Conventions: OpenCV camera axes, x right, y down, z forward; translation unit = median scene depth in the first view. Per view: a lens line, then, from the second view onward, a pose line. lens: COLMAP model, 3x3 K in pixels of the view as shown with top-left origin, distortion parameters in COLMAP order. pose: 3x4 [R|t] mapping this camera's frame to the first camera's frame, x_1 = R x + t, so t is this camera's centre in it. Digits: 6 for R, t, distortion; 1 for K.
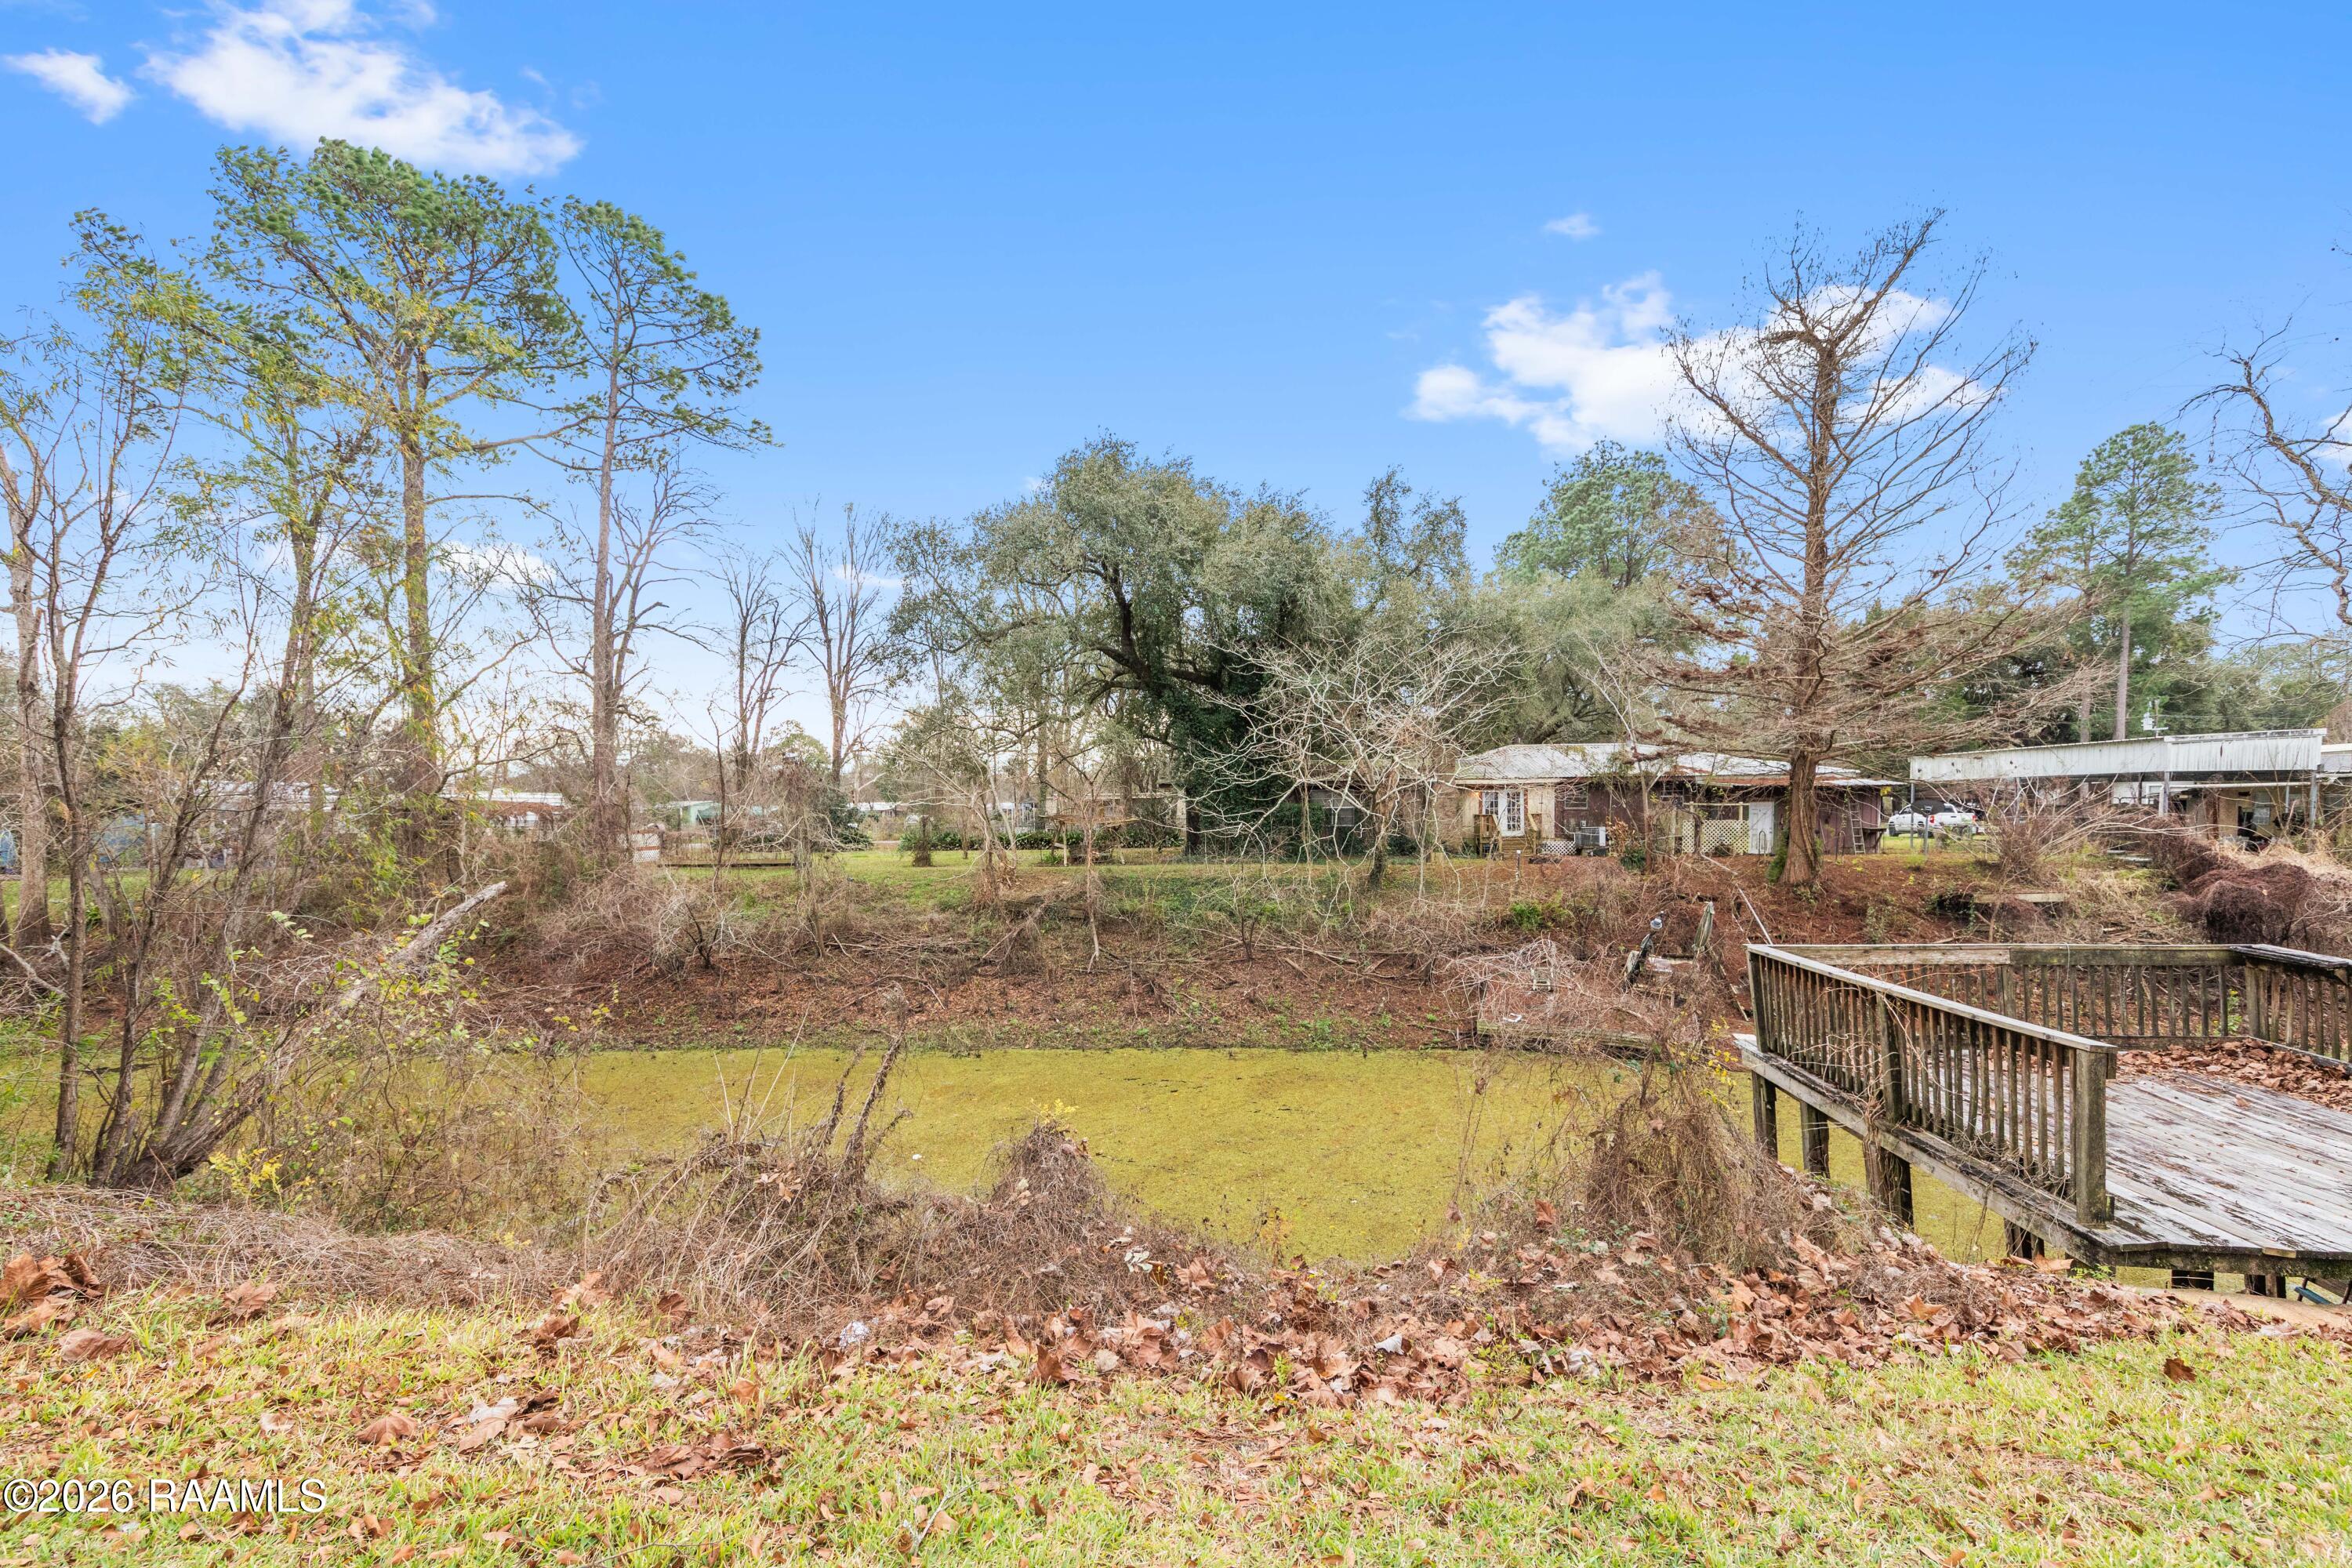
lens RADIAL K [[1128.9, 0, 1176.0], [0, 1128.9, 784.0], [0, 0, 1]] dist [0.004179, 0.000241]
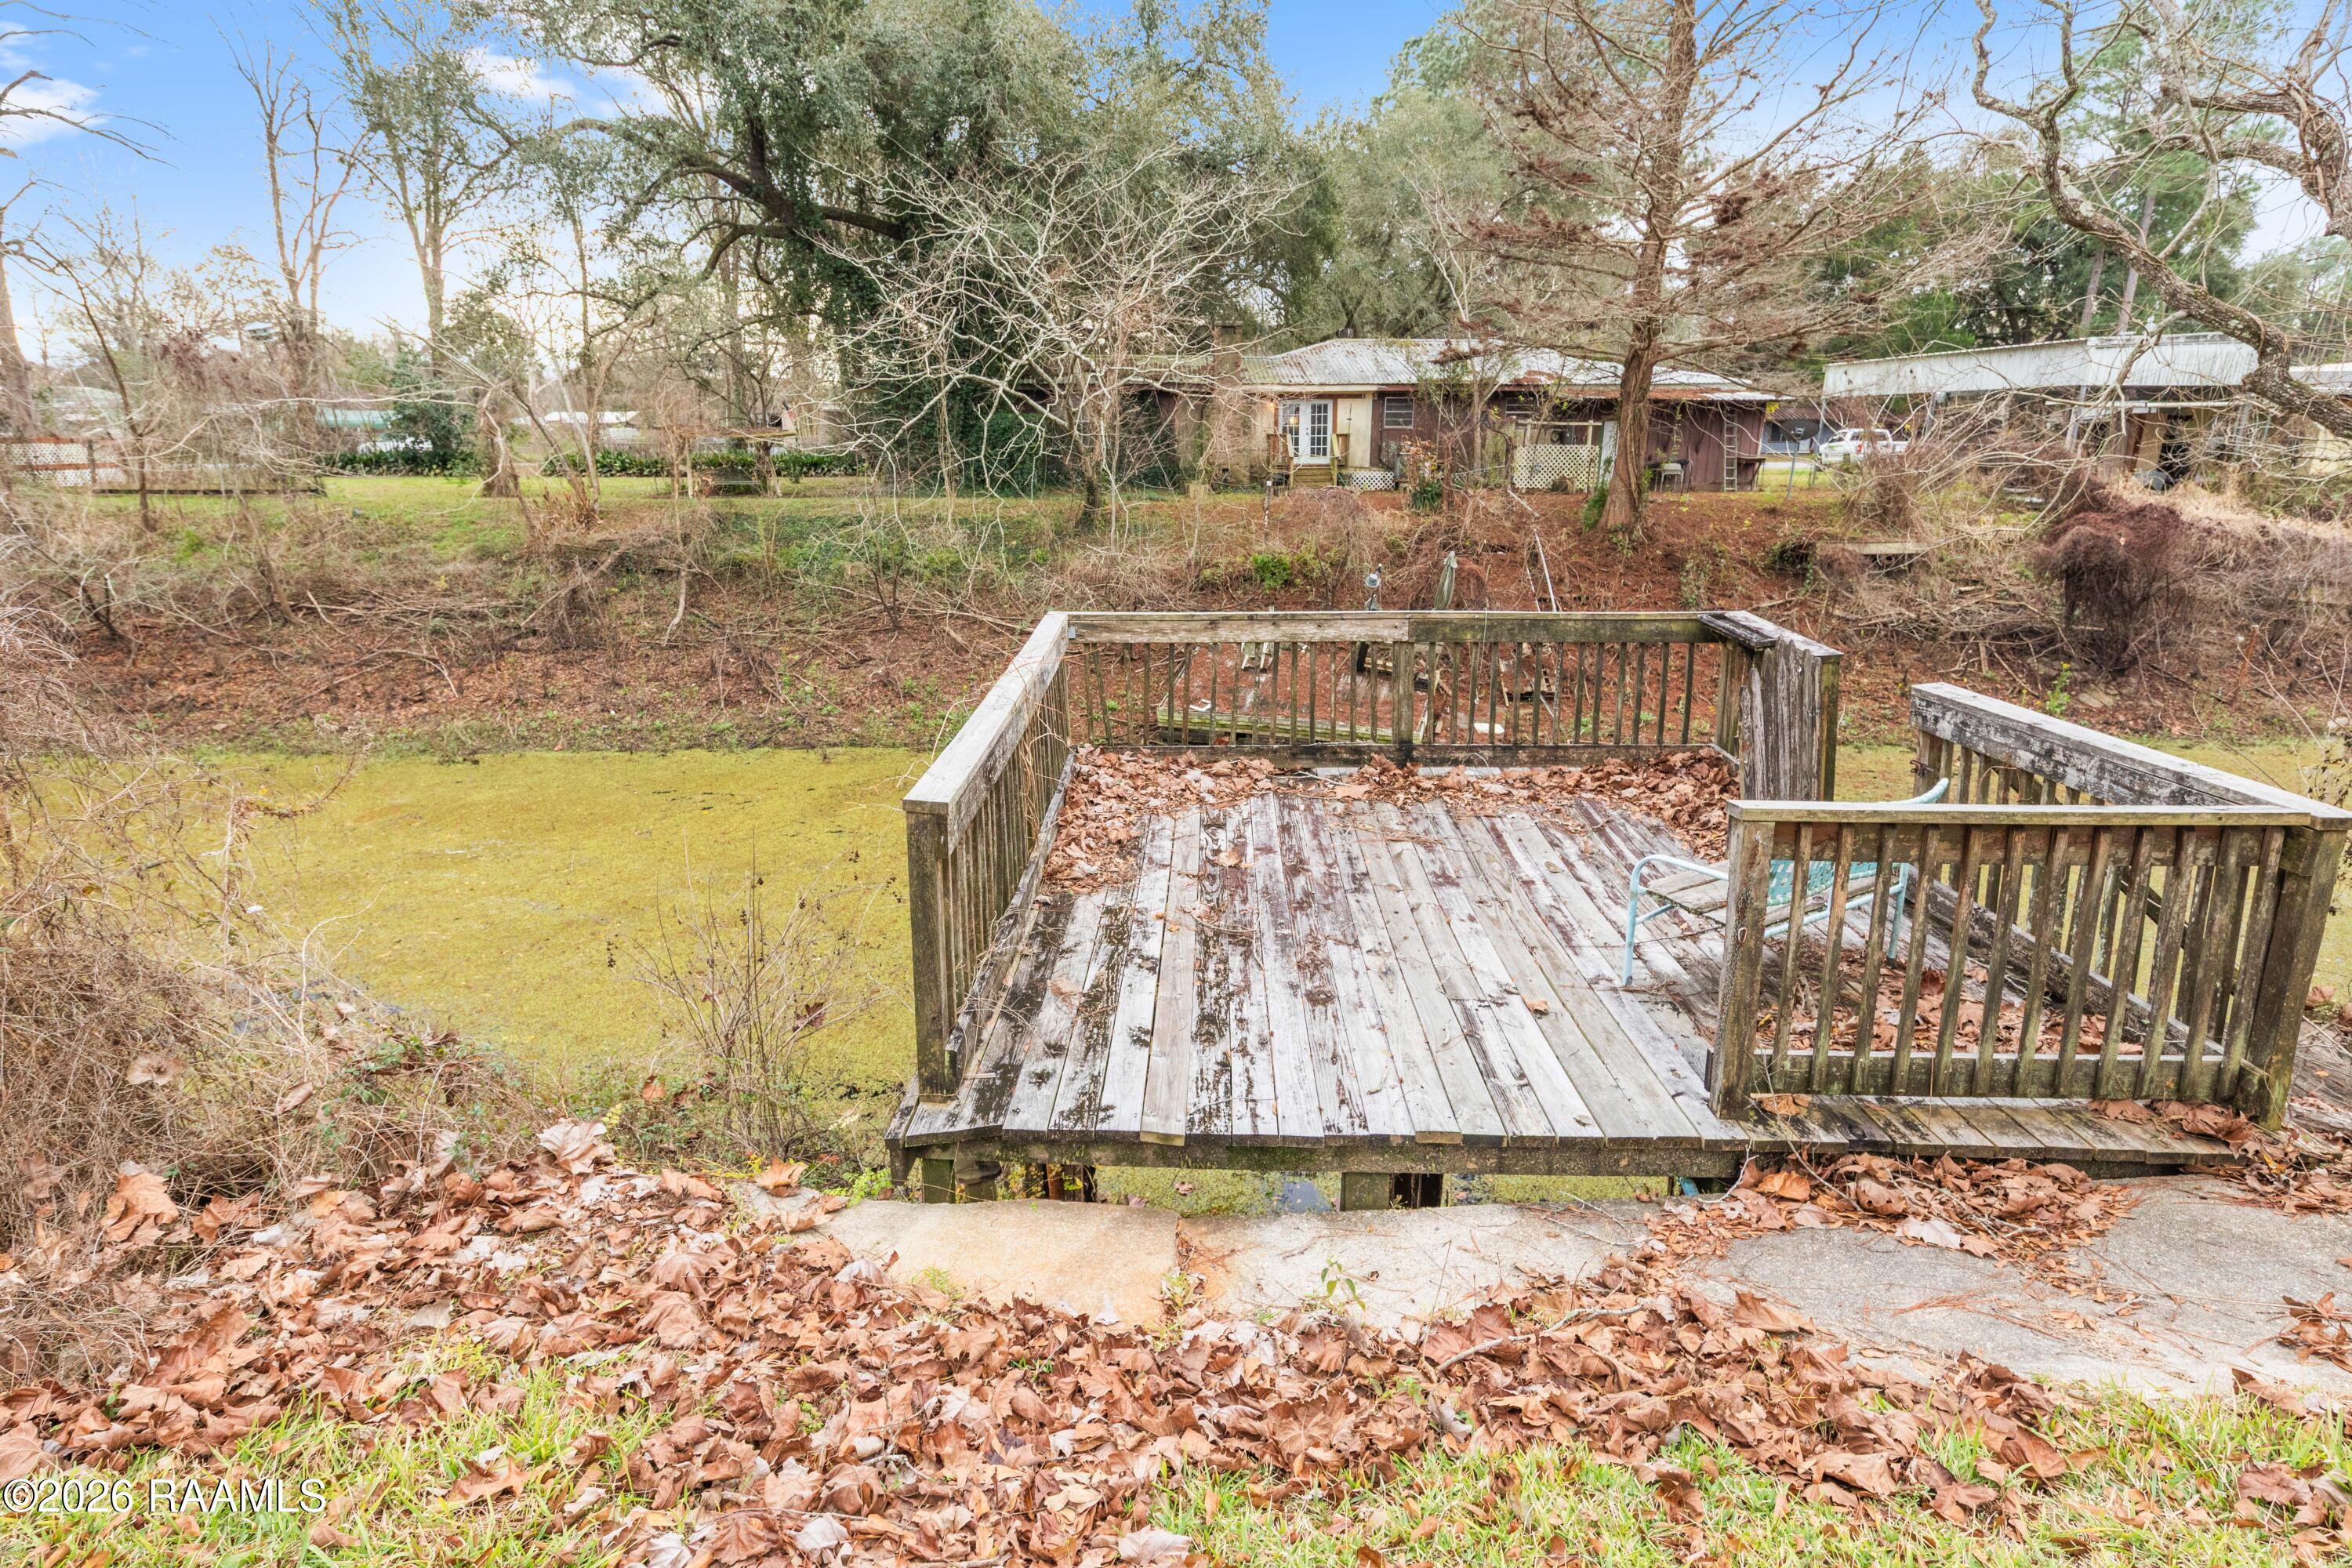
lens RADIAL K [[1447.0, 0, 1176.0], [0, 1447.0, 784.0], [0, 0, 1]] dist [0.013507, -0.000699]
pose [[0.992313, -0.014449, 0.122907, 0.130693], [-0.018000, 0.965748, 0.258856, 0.006015], [-0.122437, -0.259078, 0.958064, 0.048030]]
